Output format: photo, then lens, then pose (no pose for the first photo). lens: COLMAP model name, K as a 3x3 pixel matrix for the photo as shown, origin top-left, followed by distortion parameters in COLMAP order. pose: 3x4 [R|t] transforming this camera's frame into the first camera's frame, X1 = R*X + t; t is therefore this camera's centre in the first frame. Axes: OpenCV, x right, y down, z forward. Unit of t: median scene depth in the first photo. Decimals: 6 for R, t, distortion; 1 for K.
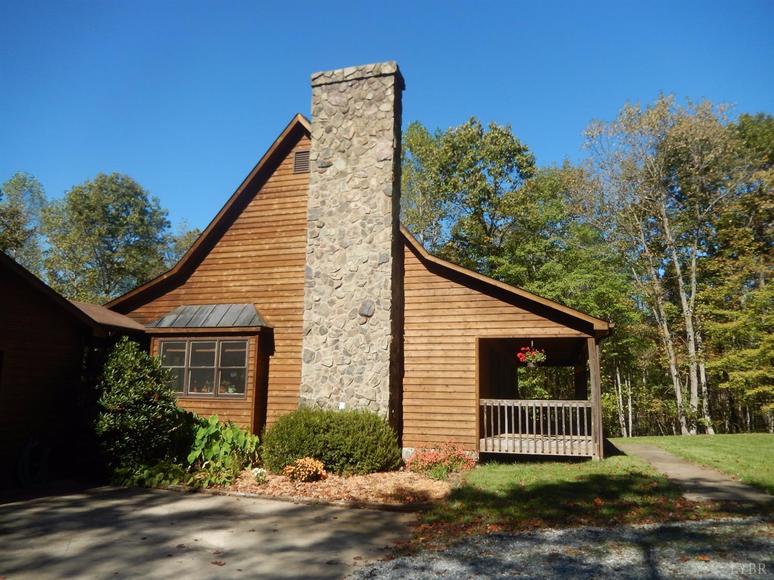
lens RADIAL K [[581.8, 0, 387.0], [0, 581.8, 290.0], [0, 0, 1]] dist [-0.024905, 0.000948]
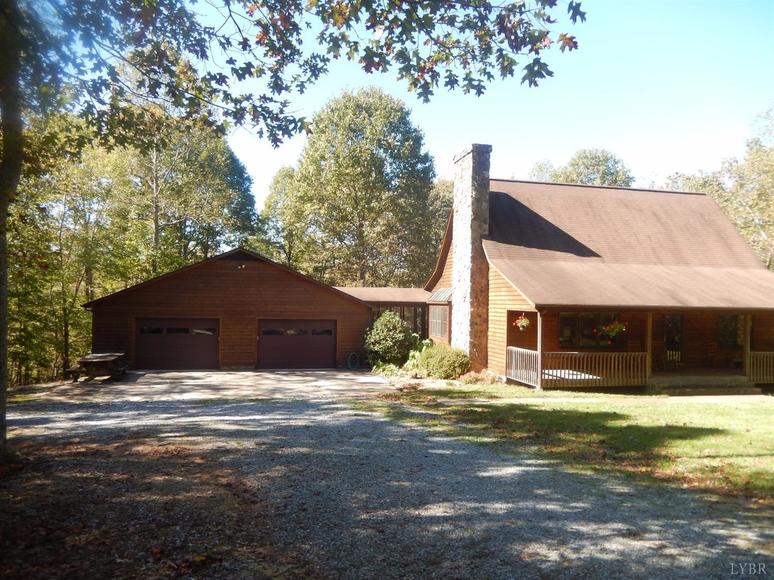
lens RADIAL K [[581.8, 0, 387.0], [0, 581.8, 290.0], [0, 0, 1]] dist [-0.024905, 0.000948]
pose [[0.476529, -0.022635, -0.878867, 1.316956], [0.148644, 0.987351, 0.055167, -0.105856], [0.866502, -0.156927, 0.473866, -0.065400]]
